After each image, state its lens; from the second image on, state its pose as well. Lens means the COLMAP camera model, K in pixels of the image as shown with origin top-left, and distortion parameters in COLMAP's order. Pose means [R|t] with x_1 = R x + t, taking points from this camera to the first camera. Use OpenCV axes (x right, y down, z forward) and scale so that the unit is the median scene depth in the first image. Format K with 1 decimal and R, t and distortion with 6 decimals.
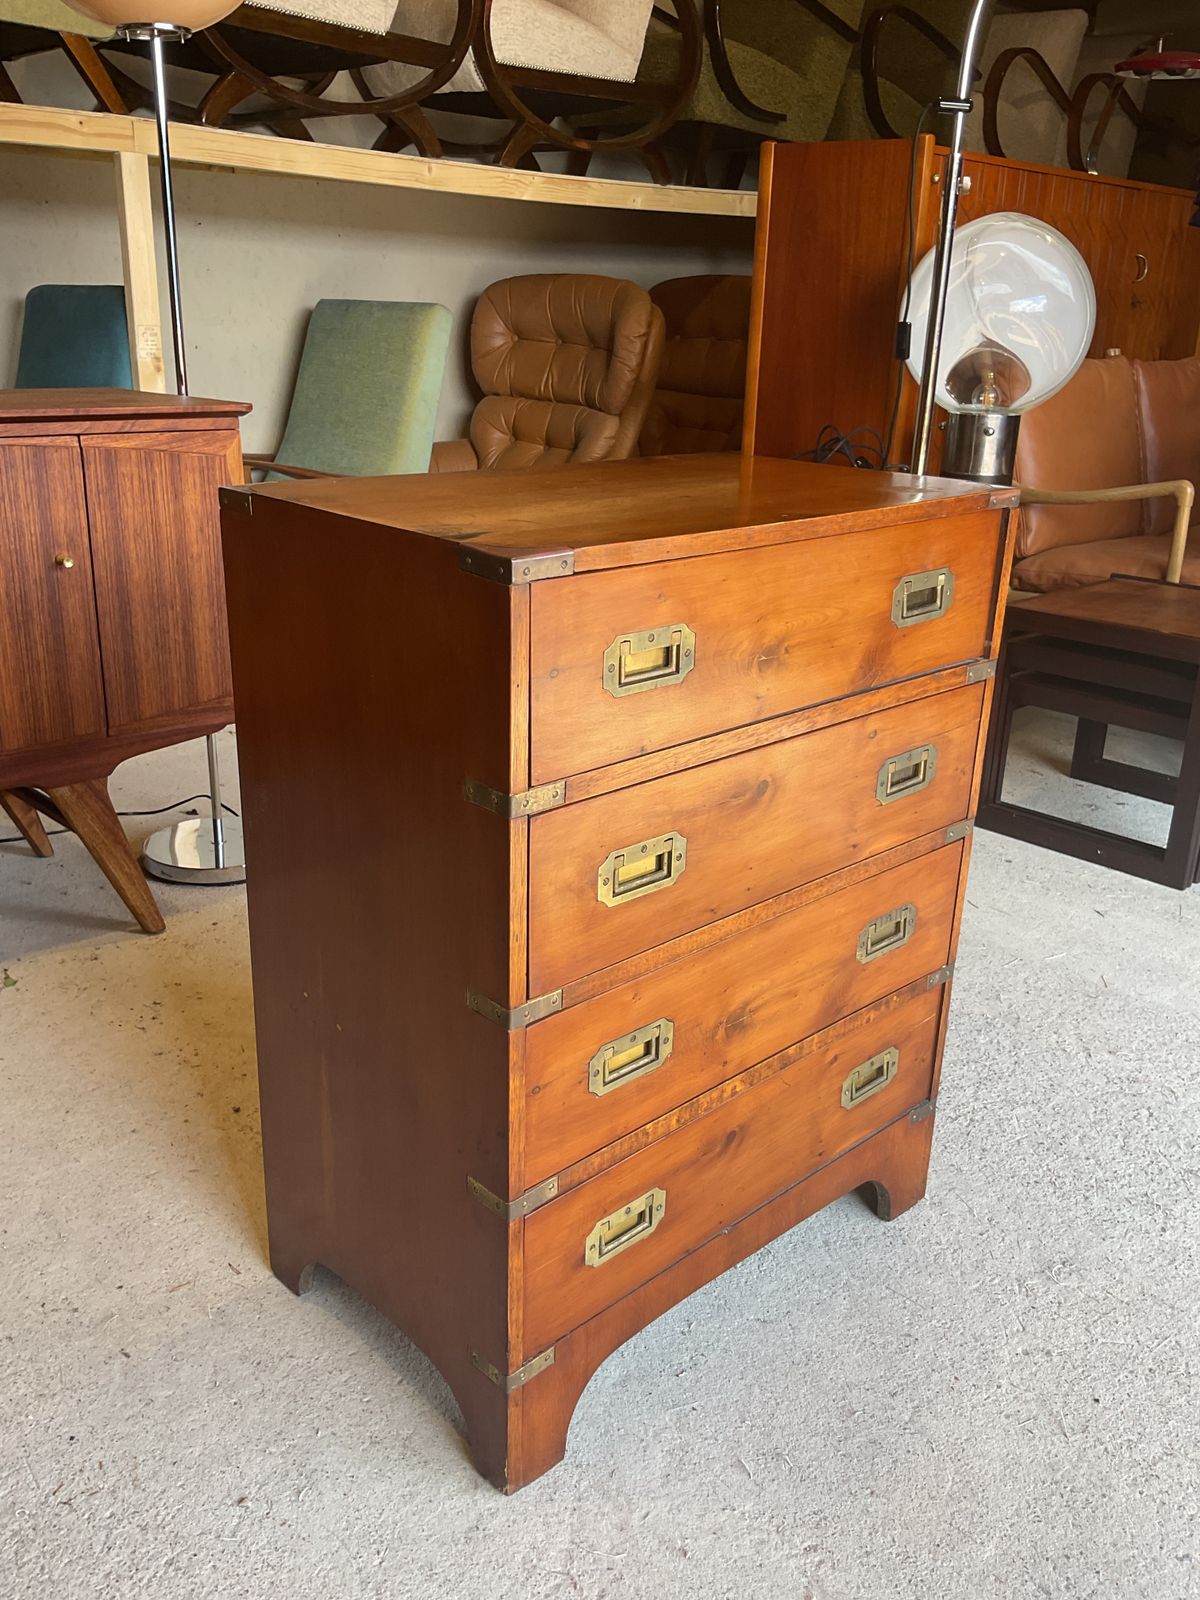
lens RADIAL K [[1331.7, 0, 597.2], [0, 1331.7, 796.1], [0, 0, 1]] dist [0.045257, -0.087264]
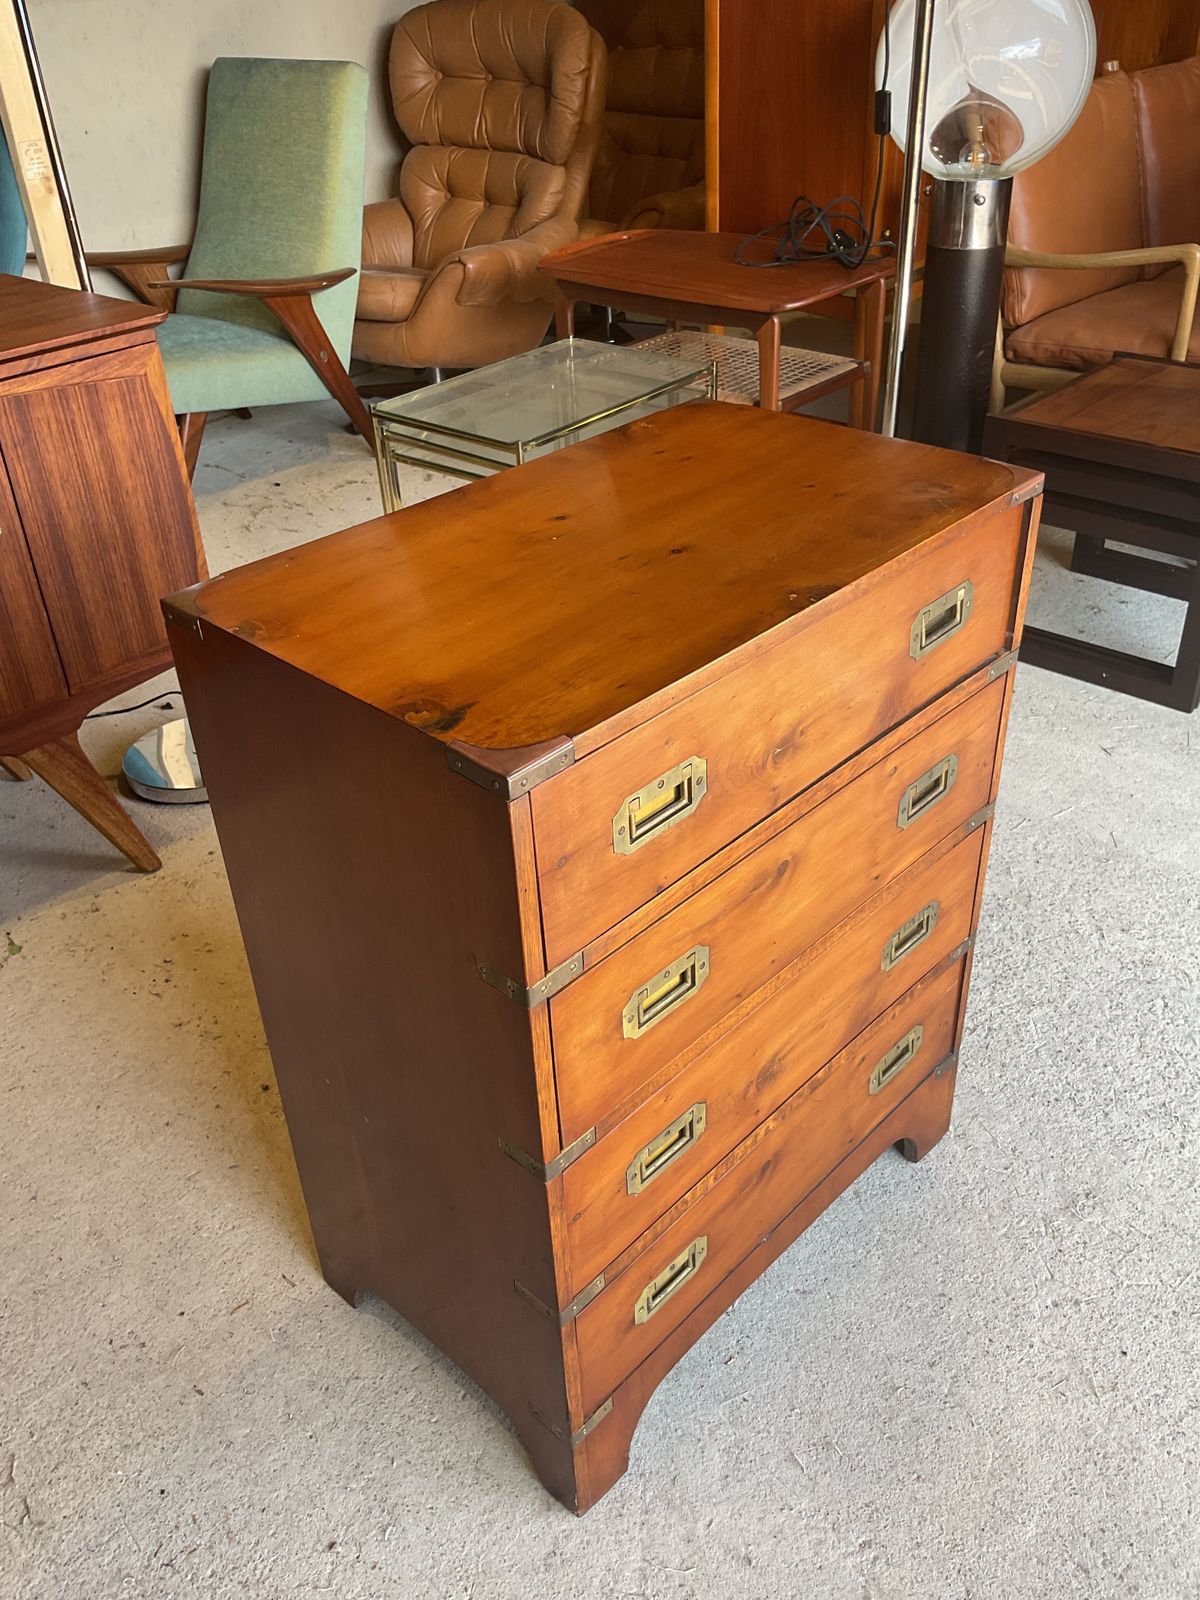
lens RADIAL K [[1331.7, 0, 599.1], [0, 1331.7, 797.3], [0, 0, 1]] dist [0.045257, -0.087264]
pose [[0.996117, -0.087954, 0.003766, -0.004421], [0.084819, 0.970310, 0.226506, -0.244996], [-0.023576, -0.225307, 0.974002, 0.080059]]
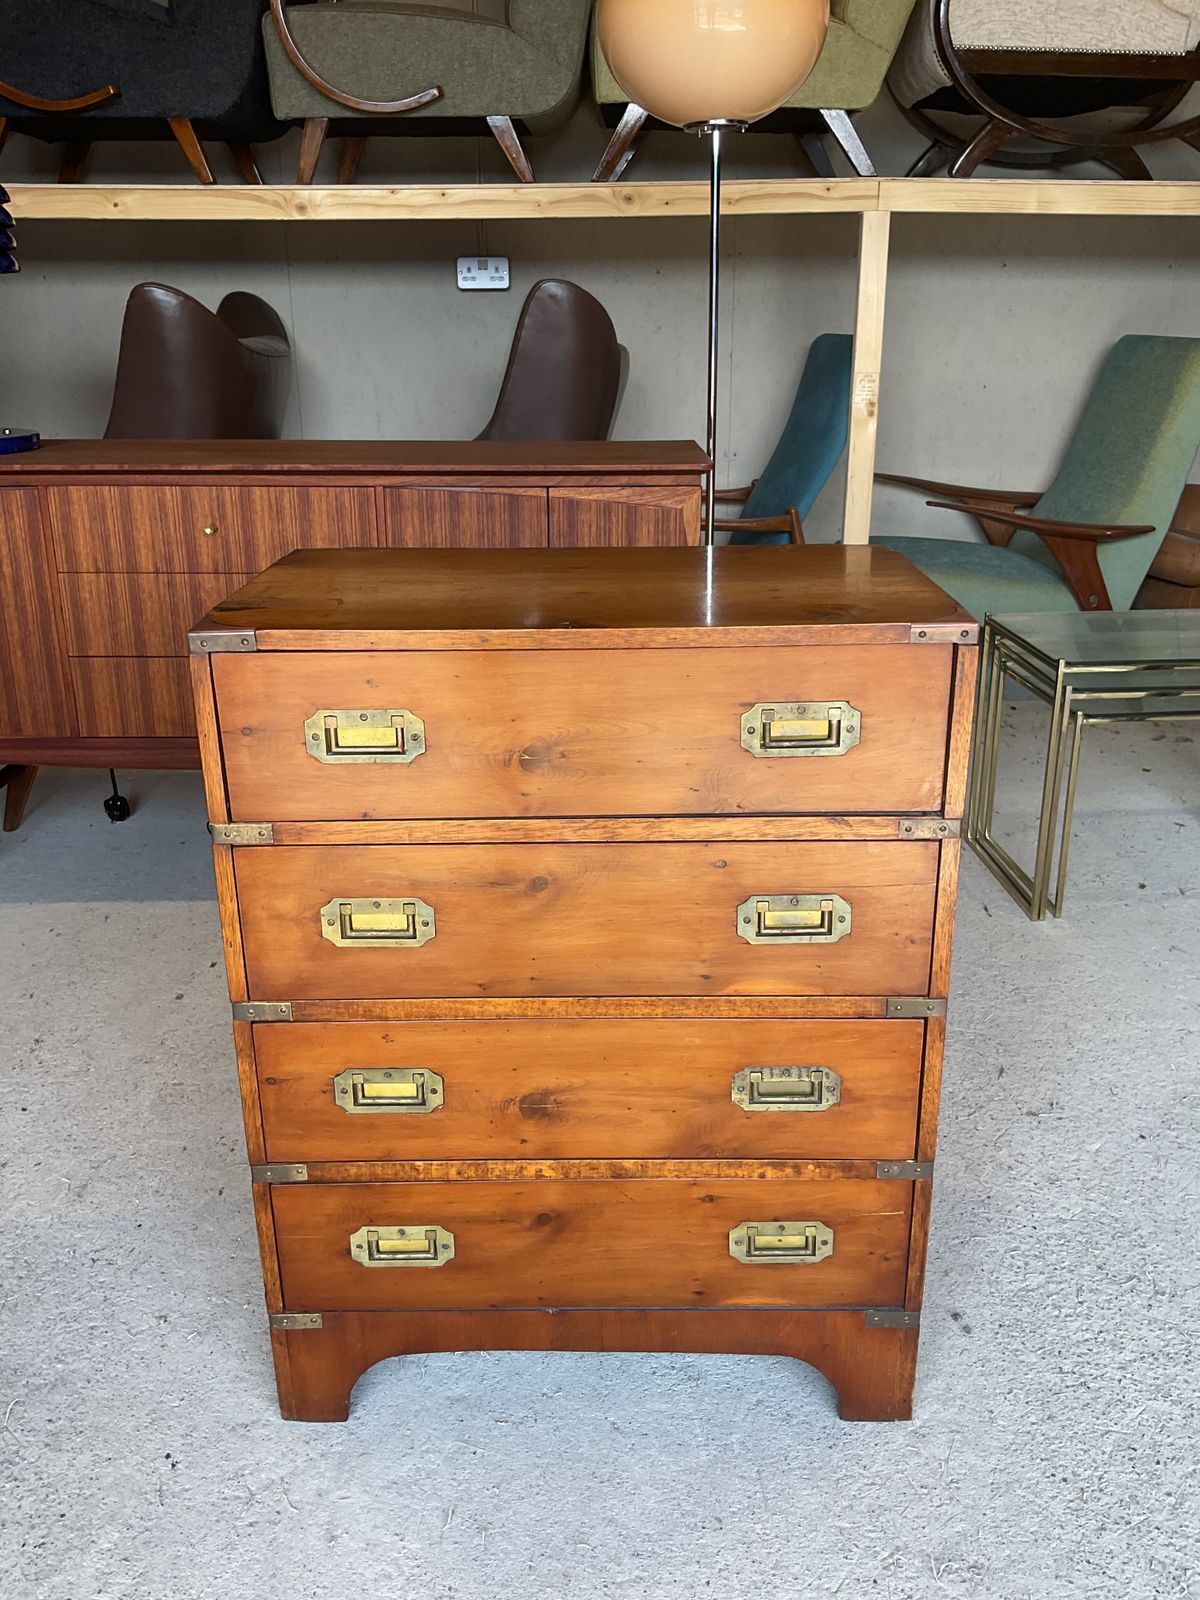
lens RADIAL K [[1331.7, 0, 598.1], [0, 1331.7, 800.5], [0, 0, 1]] dist [0.045257, -0.087264]
pose [[0.720804, 0.203167, -0.662695, 0.711341], [-0.208503, 0.975351, 0.072234, -0.131190], [0.661036, 0.086107, 0.745397, 0.234443]]
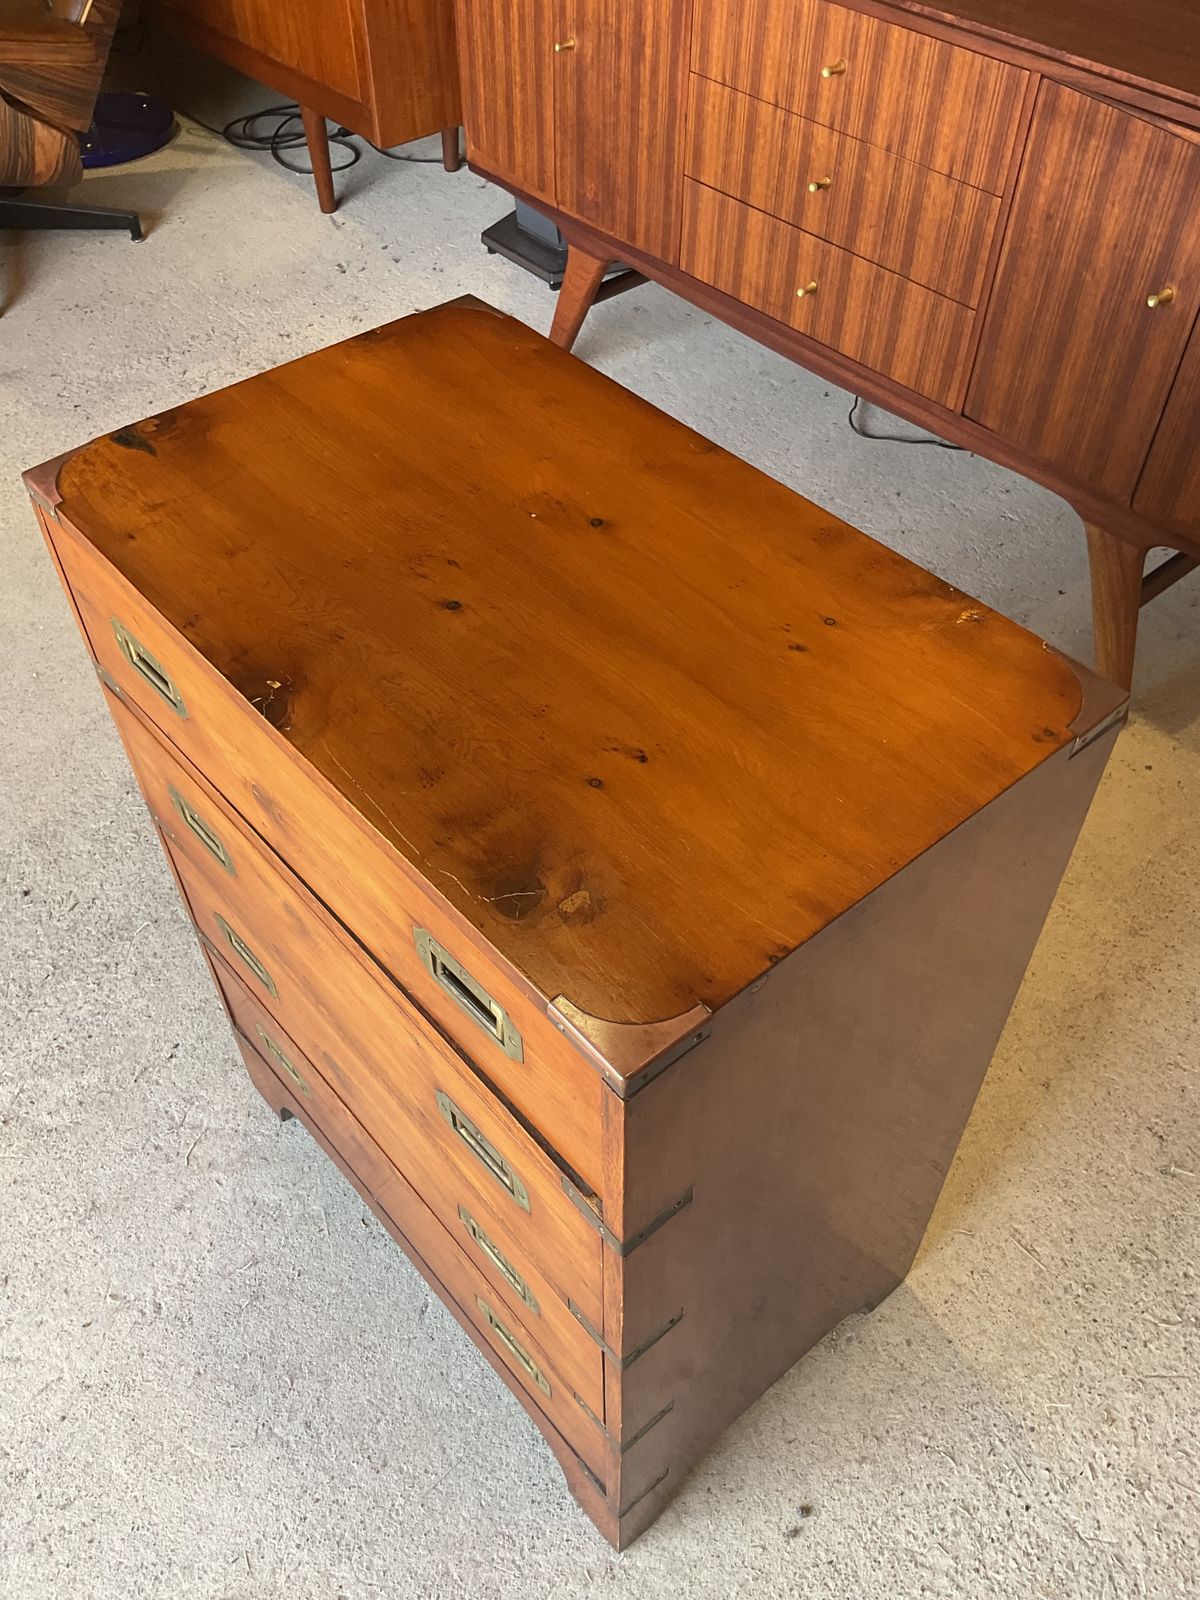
lens RADIAL K [[1331.7, 0, 595.8], [0, 1331.7, 796.0], [0, 0, 1]] dist [0.045257, -0.087264]
pose [[-0.044669, 0.713900, -0.698821, 0.568928], [-0.339372, 0.647075, 0.682730, -0.602916], [0.939591, 0.267658, 0.213374, 0.856994]]
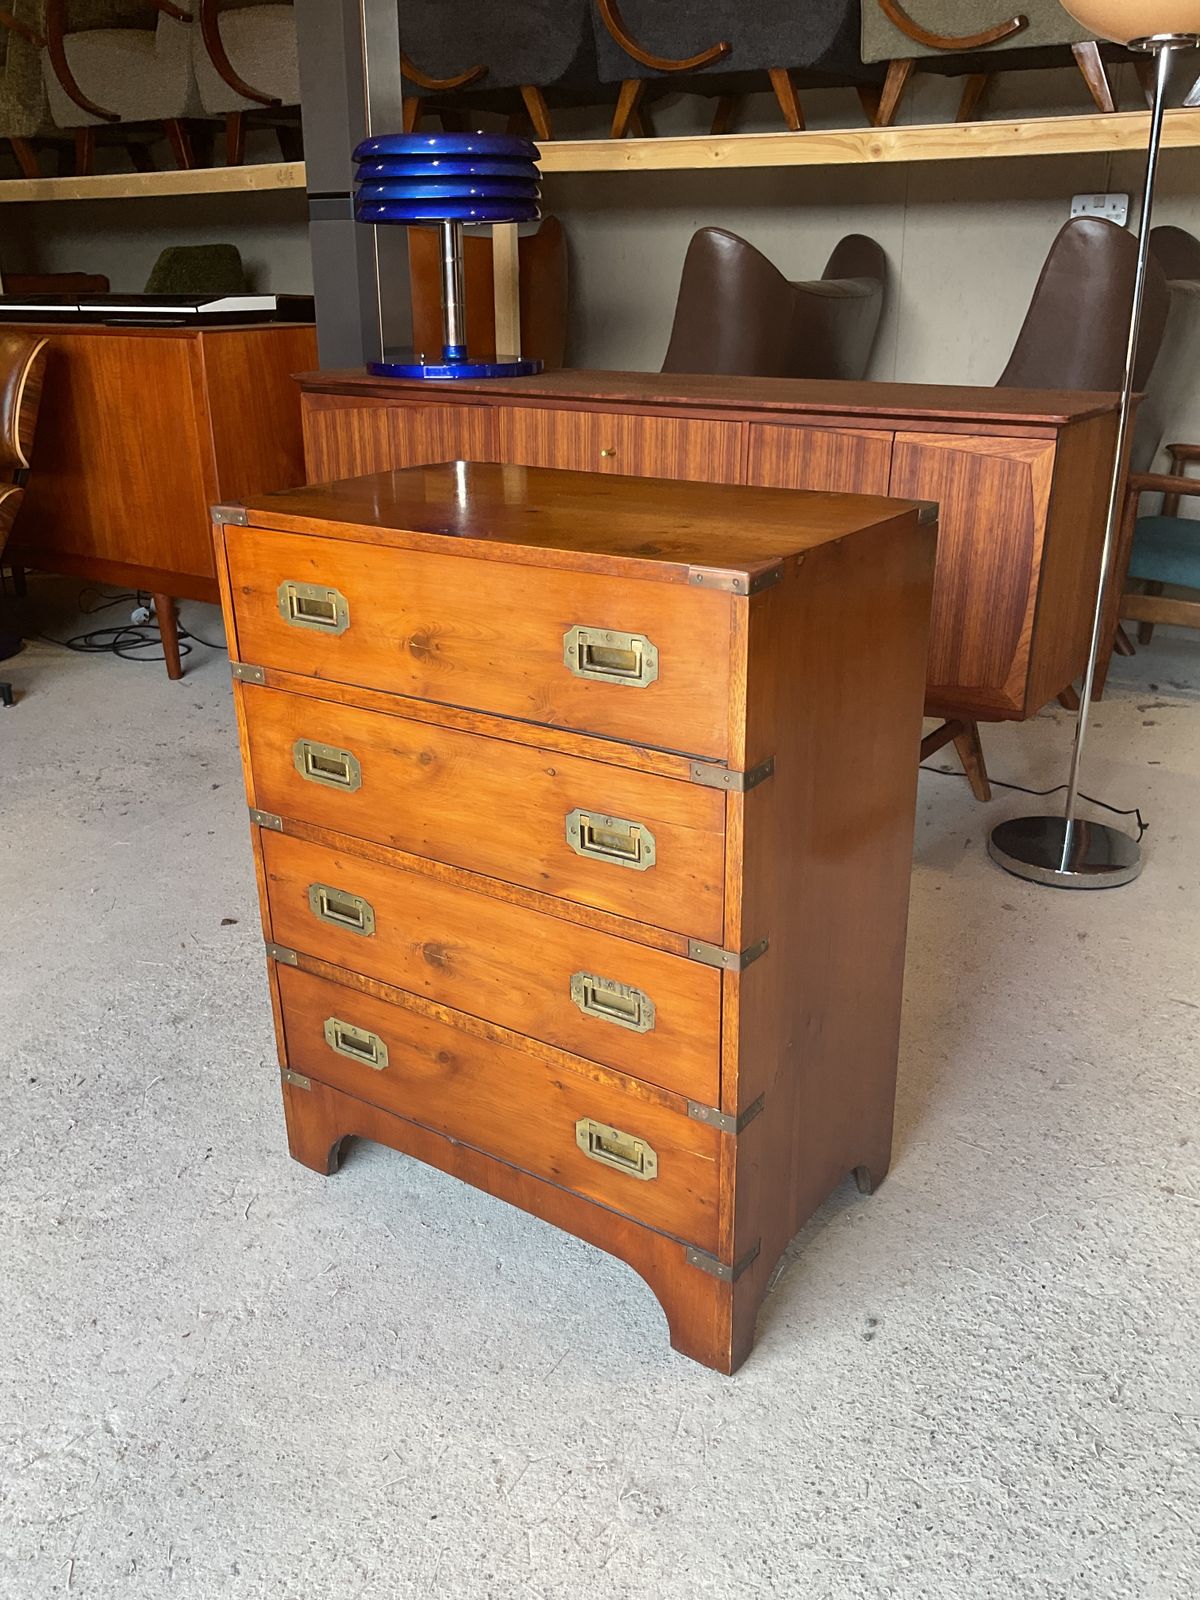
lens RADIAL K [[1331.7, 0, 594.0], [0, 1331.7, 794.1], [0, 0, 1]] dist [0.045257, -0.087264]
pose [[0.202660, 0.329615, -0.922108, 1.080525], [-0.316504, 0.913155, 0.256853, -0.282133], [0.926690, 0.239797, 0.289384, 0.704437]]
